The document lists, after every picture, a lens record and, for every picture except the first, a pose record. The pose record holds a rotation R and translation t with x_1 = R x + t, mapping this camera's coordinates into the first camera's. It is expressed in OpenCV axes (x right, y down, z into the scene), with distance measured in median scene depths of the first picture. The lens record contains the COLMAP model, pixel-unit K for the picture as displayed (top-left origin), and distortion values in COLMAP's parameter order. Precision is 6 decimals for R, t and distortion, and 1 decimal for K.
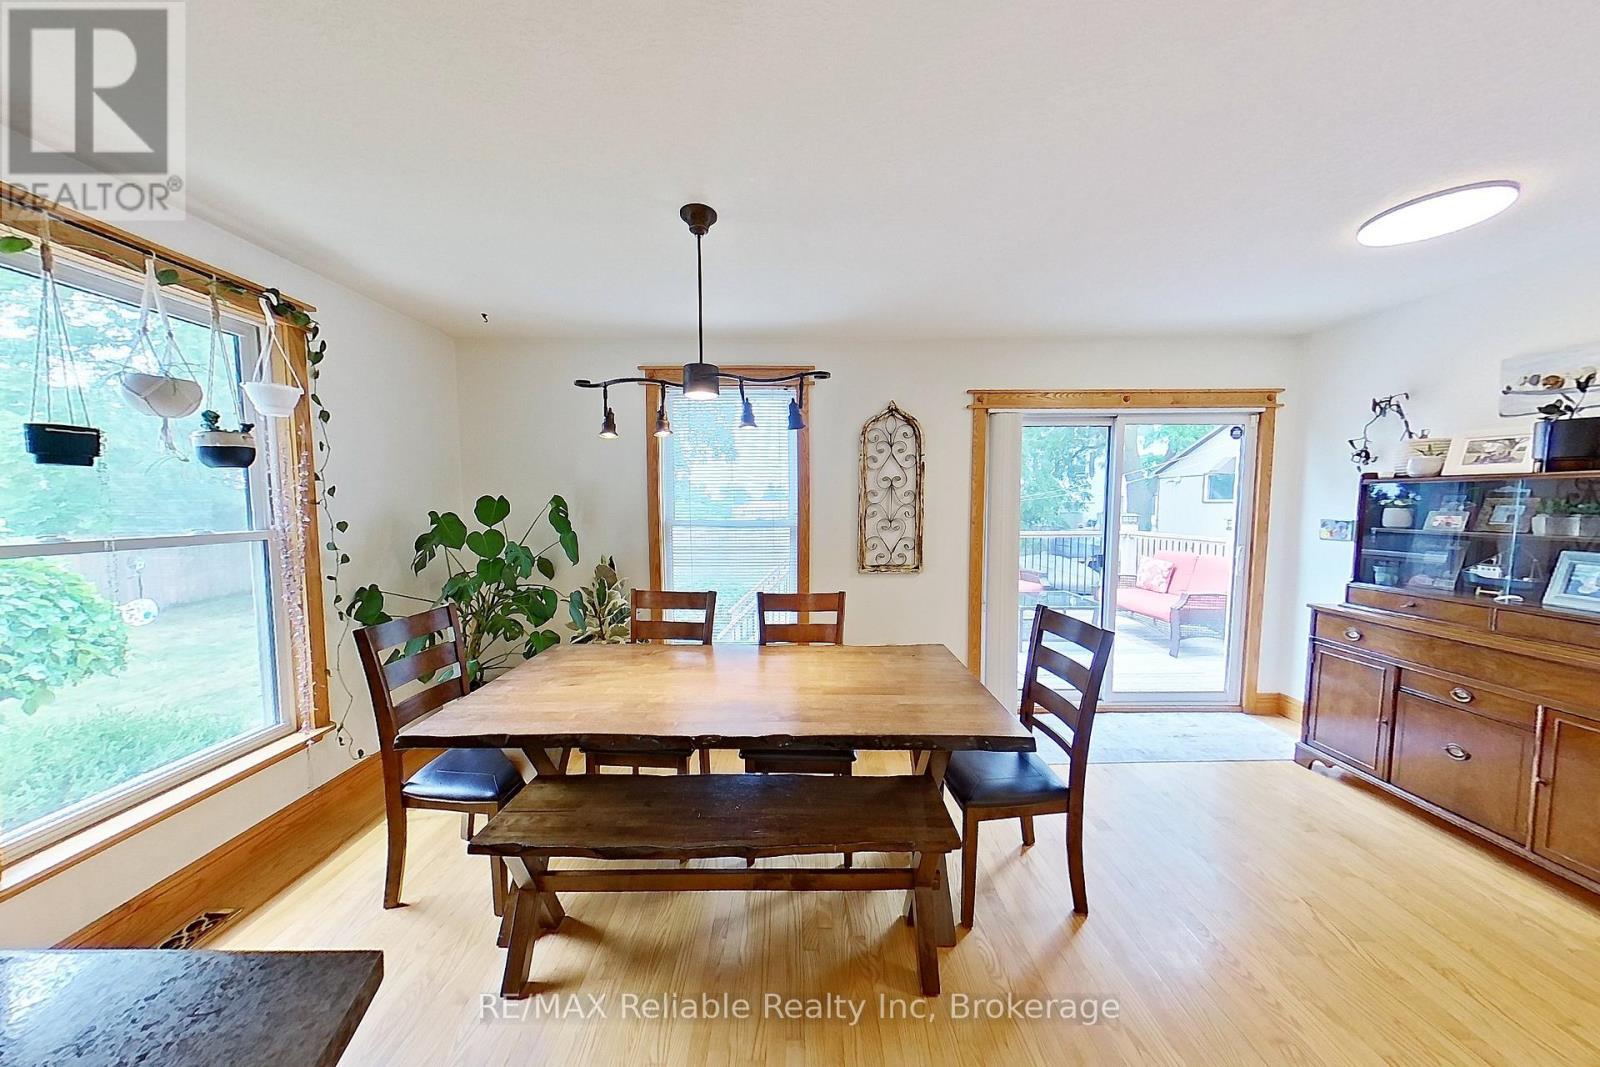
lens RADIAL K [[529.3, 0, 792.8], [0, 529.3, 554.7], [0, 0, 1]] dist [0.000811, -0.004007]
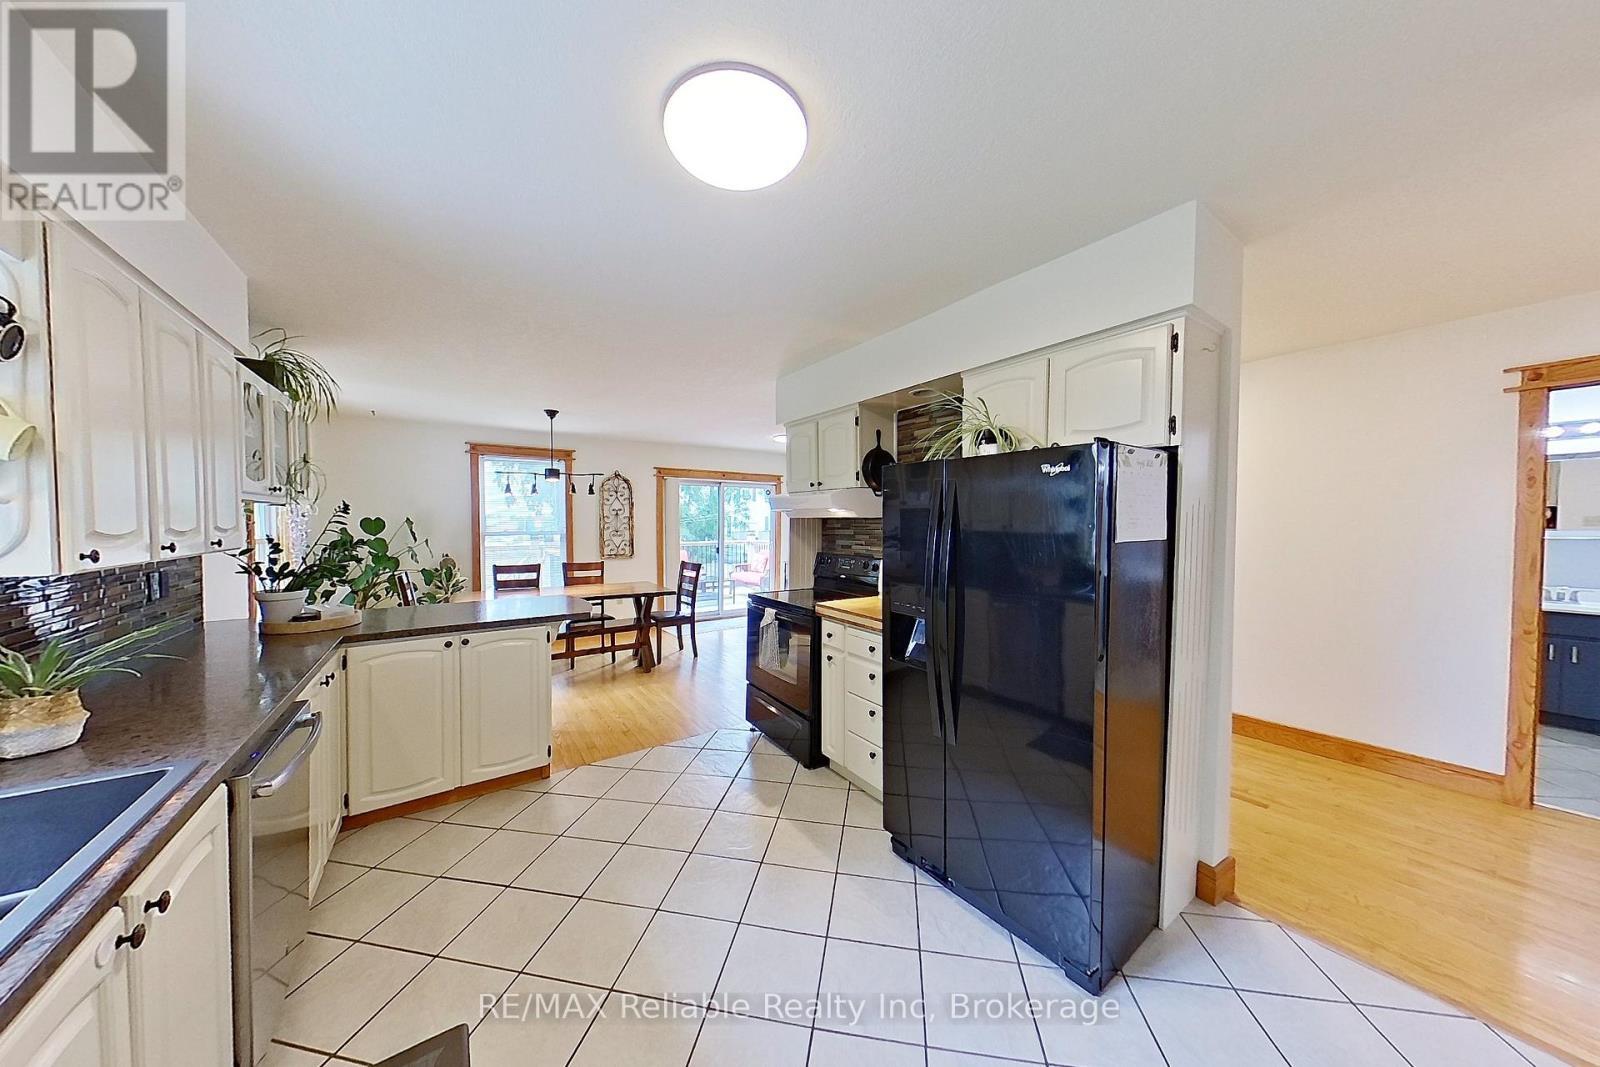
lens RADIAL K [[487.3, 0, 753.8], [0, 487.3, 532.6], [0, 0, 1]] dist [-0.024451, 0.000019]
pose [[0.871474, -0.004996, 0.490416, -0.316625], [0.041956, 0.997042, -0.064399, 0.095546], [-0.488644, 0.076698, 0.869106, -0.990189]]
